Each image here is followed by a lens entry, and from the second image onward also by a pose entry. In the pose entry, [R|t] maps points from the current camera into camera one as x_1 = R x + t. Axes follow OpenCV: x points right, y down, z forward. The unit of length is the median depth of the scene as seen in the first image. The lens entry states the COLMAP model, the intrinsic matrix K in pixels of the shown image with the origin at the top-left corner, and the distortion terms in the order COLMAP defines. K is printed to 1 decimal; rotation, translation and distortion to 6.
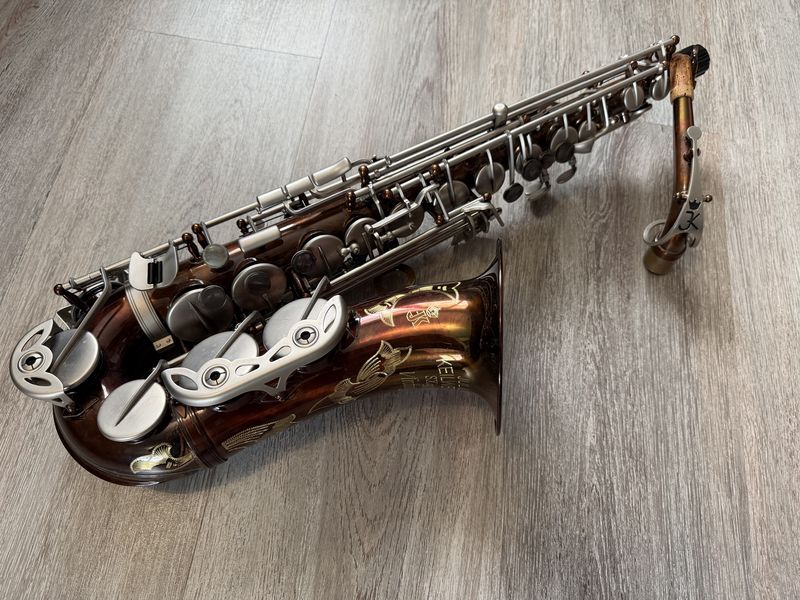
lens RADIAL K [[554.2, 0, 393.6], [0, 554.2, 302.3], [0, 0, 1]] dist [0.001236, 0.005162]
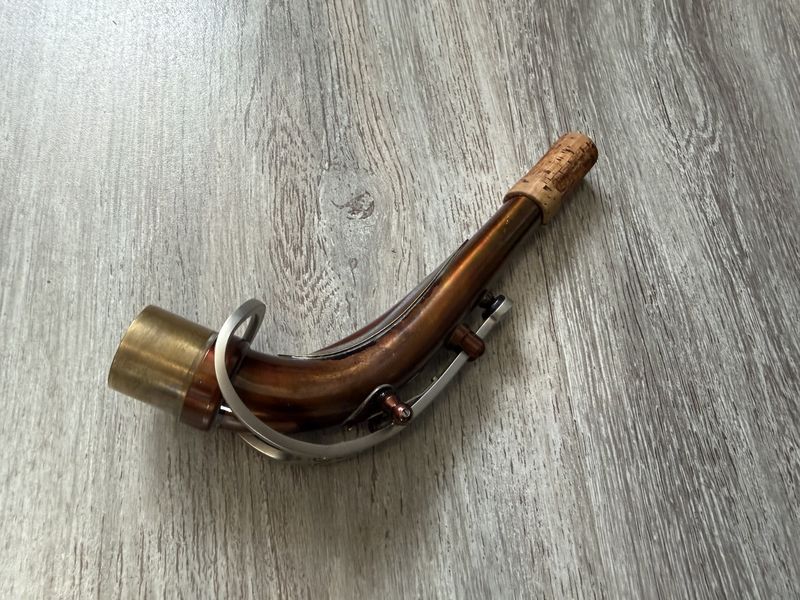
lens RADIAL K [[554.2, 0, 351.4], [0, 554.2, 307.4], [0, 0, 1]] dist [0.001236, 0.005162]
pose [[0.975734, -0.188682, 0.111093, 0.014937], [0.185532, 0.981898, 0.038137, -0.096774], [-0.116278, -0.016600, 0.993078, 0.615994]]
